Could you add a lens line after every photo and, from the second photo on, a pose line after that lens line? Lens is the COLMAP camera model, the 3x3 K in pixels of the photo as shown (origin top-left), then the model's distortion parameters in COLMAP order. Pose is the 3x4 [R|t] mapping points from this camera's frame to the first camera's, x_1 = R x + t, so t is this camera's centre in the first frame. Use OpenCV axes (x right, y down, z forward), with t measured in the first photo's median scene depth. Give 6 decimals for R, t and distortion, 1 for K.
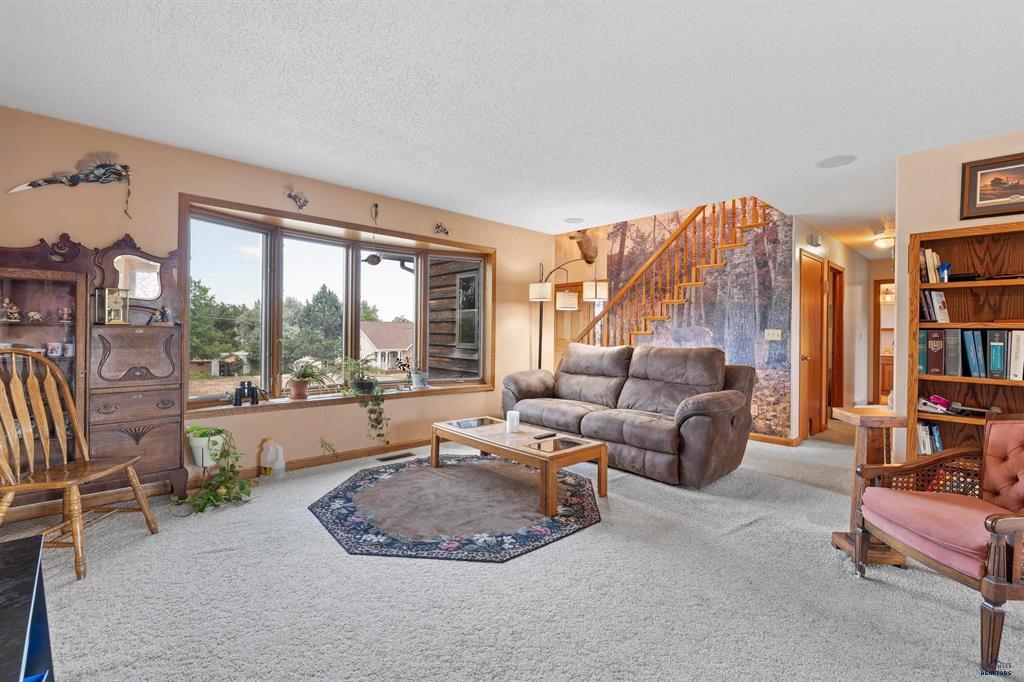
lens RADIAL K [[443.0, 0, 515.5], [0, 443.0, 330.5], [0, 0, 1]] dist [-0.004398, 0.001660]
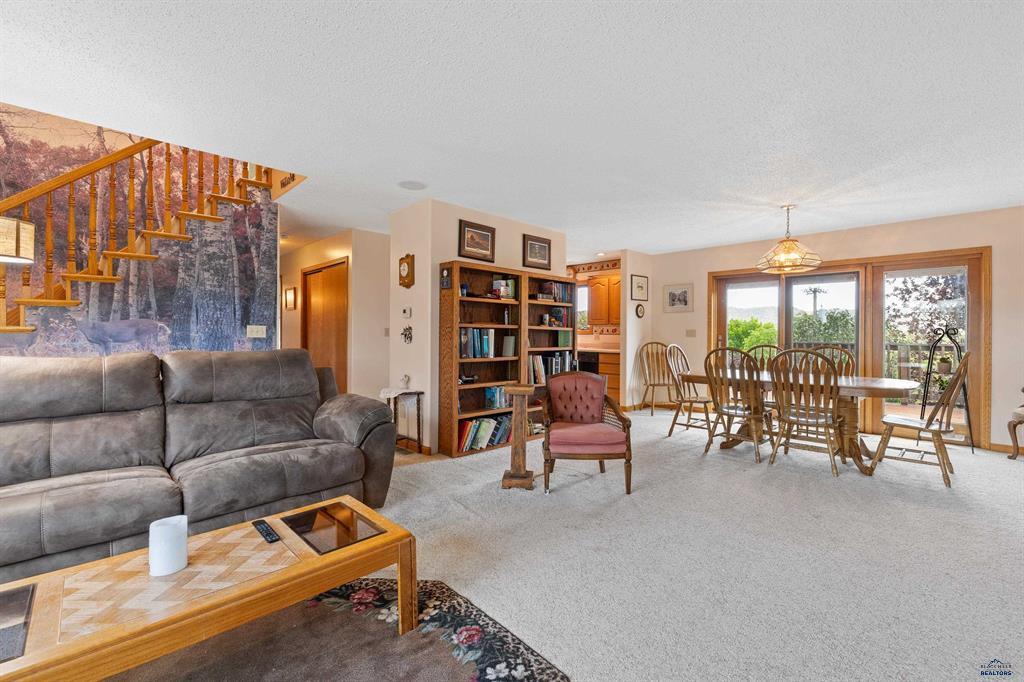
lens RADIAL K [[443.0, 0, 516.2], [0, 443.0, 333.9], [0, 0, 1]] dist [-0.004398, 0.001660]
pose [[-0.028367, -0.011839, 0.999527, -0.327060], [-0.010515, 0.999878, 0.011545, -0.001236], [-0.999542, -0.010183, -0.028488, 0.523004]]
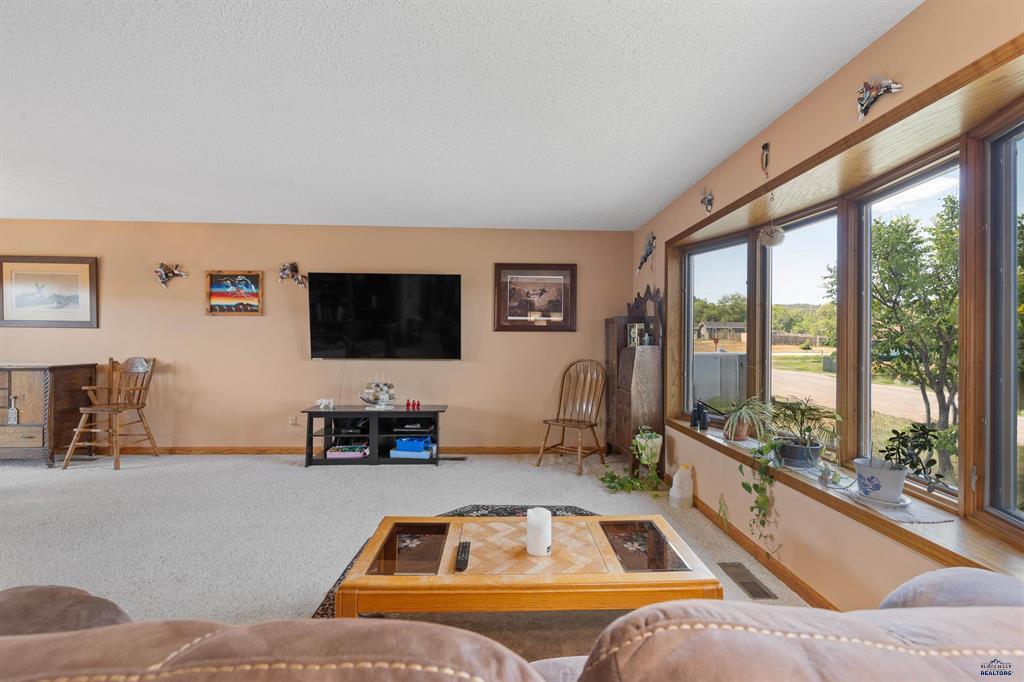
lens RADIAL K [[443.0, 0, 520.4], [0, 443.0, 338.8], [0, 0, 1]] dist [-0.004398, 0.001660]
pose [[-0.643194, -0.022013, -0.765387, 0.310402], [-0.012925, 0.999756, -0.017892, -0.006690], [0.765594, -0.001615, -0.643322, 1.001982]]
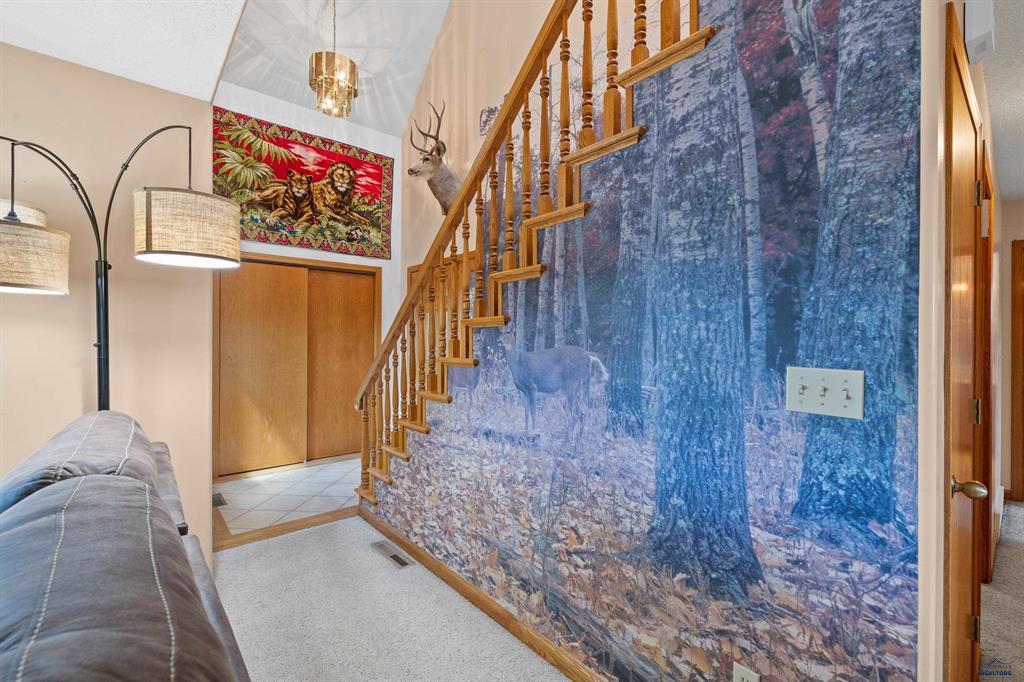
lens RADIAL K [[443.0, 0, 519.2], [0, 443.0, 339.0], [0, 0, 1]] dist [-0.004398, 0.001660]
pose [[0.999806, -0.011528, -0.015975, 0.443262], [0.011698, 0.999876, 0.010590, -0.022137], [0.015851, -0.010774, 0.999816, 0.795456]]
